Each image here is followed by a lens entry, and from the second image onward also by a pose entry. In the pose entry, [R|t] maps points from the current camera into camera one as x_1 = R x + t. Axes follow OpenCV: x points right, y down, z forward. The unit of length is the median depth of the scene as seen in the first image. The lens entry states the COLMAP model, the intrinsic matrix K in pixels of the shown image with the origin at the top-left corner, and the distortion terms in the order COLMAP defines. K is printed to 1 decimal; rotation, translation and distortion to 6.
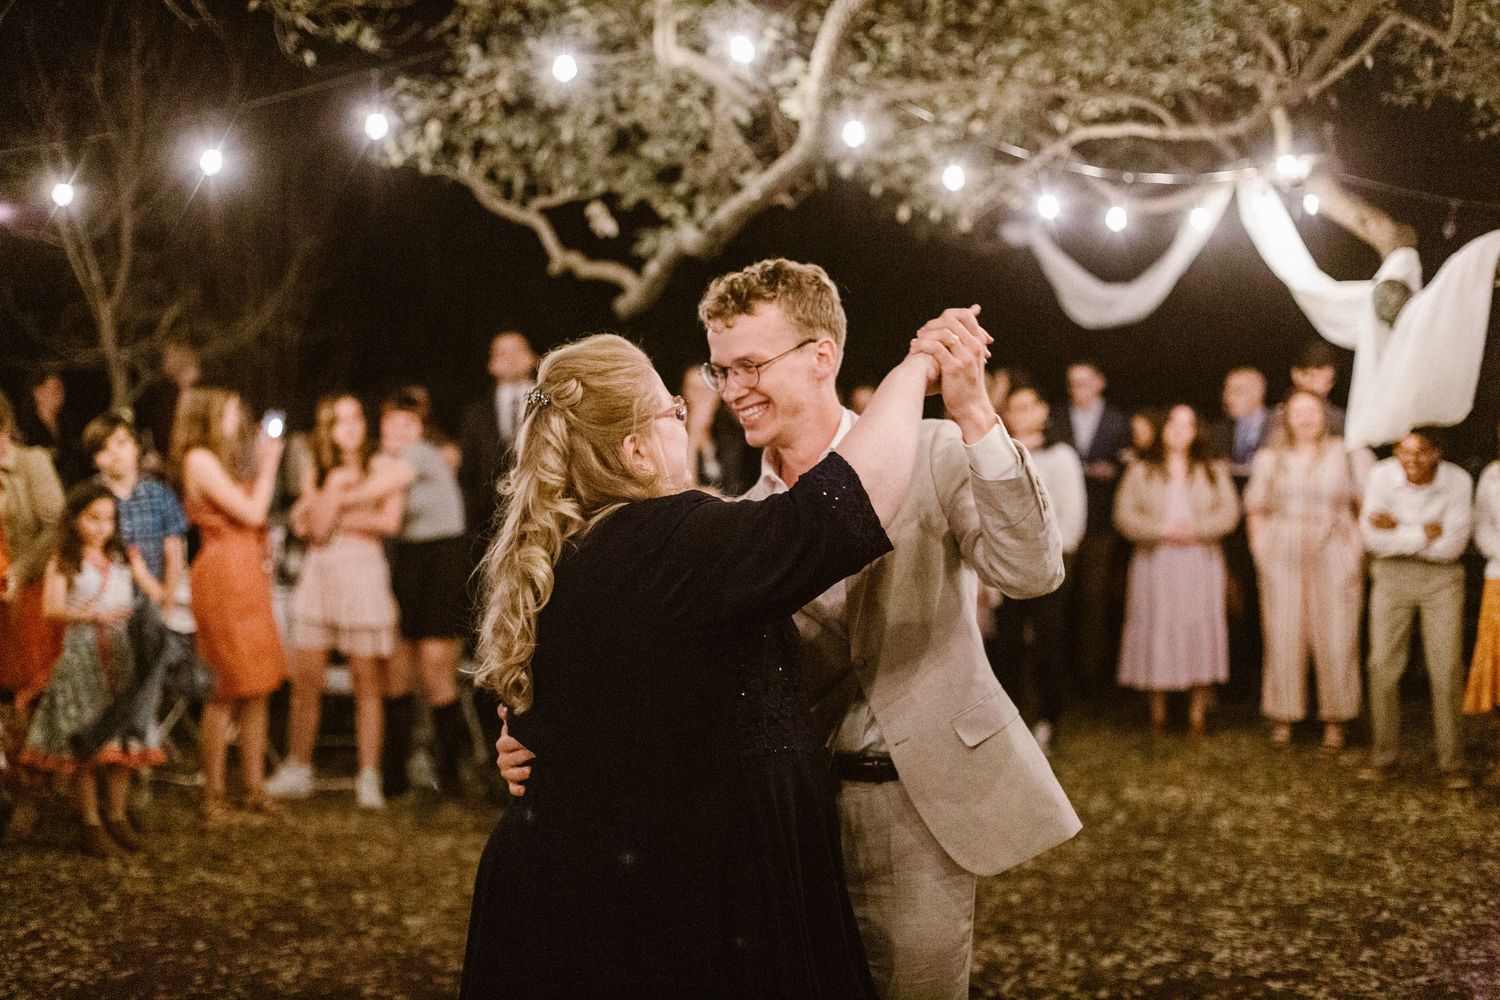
lens RADIAL K [[2018.2, 0, 756.0], [0, 2018.2, 500.4], [0, 0, 1]] dist [-0.003376, 0.000000]
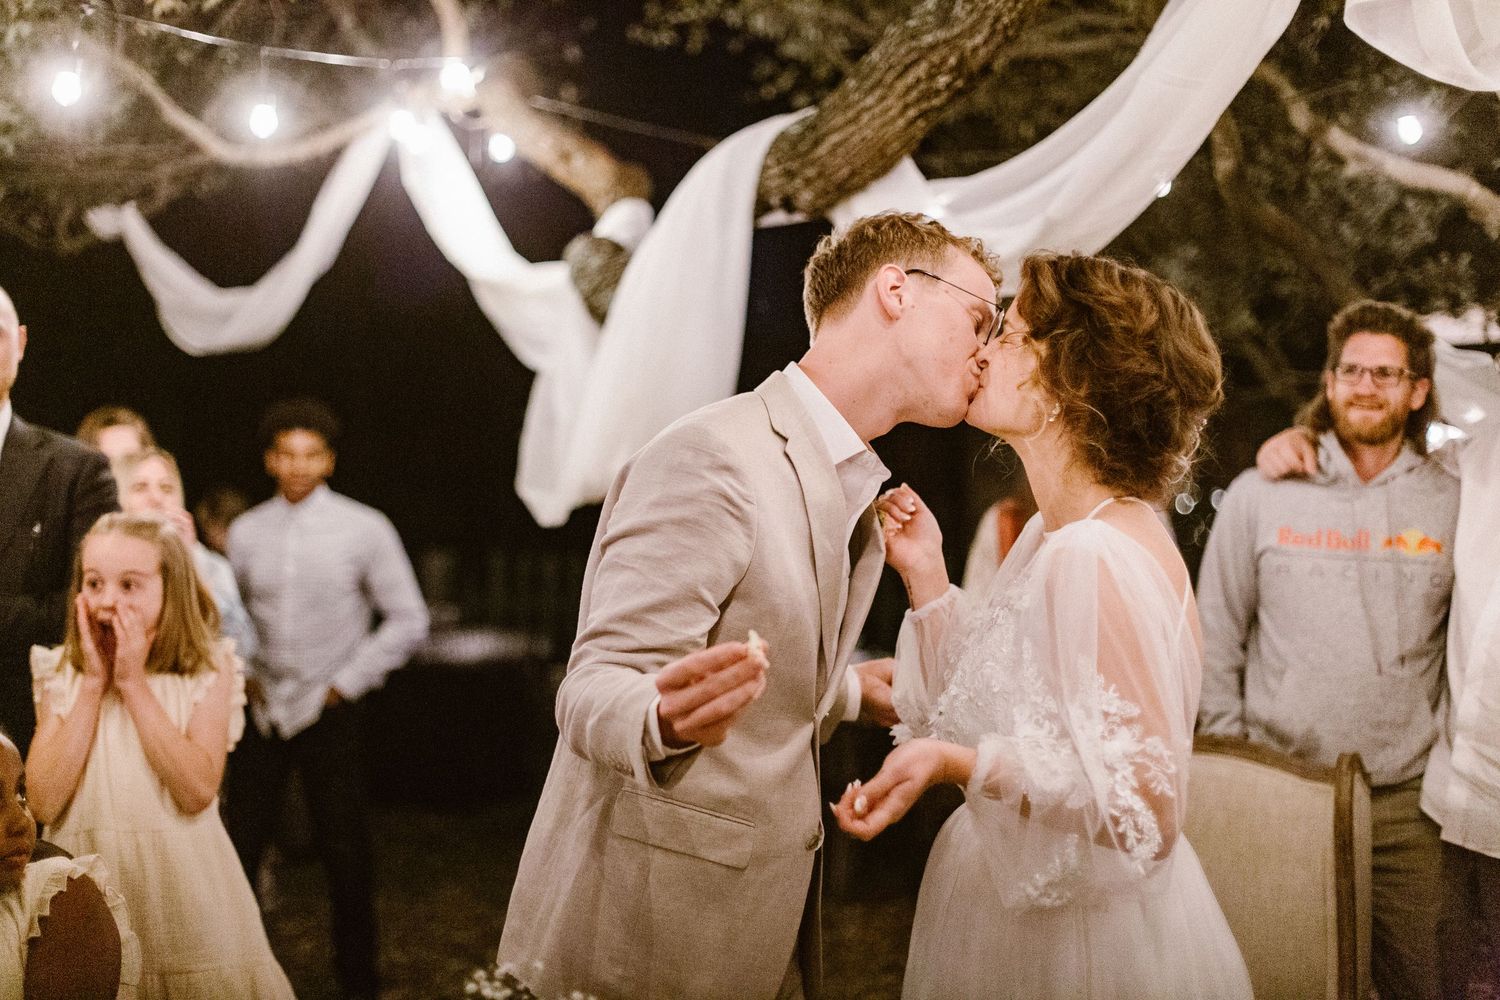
lens RADIAL K [[2018.2, 0, 744.4], [0, 2018.2, 497.1], [0, 0, 1]] dist [-0.003376, 0.000000]
pose [[0.954860, -0.018132, 0.296502, 0.162982], [0.034615, 0.998127, -0.050436, -0.002741], [-0.295032, 0.058423, 0.953700, 0.391334]]
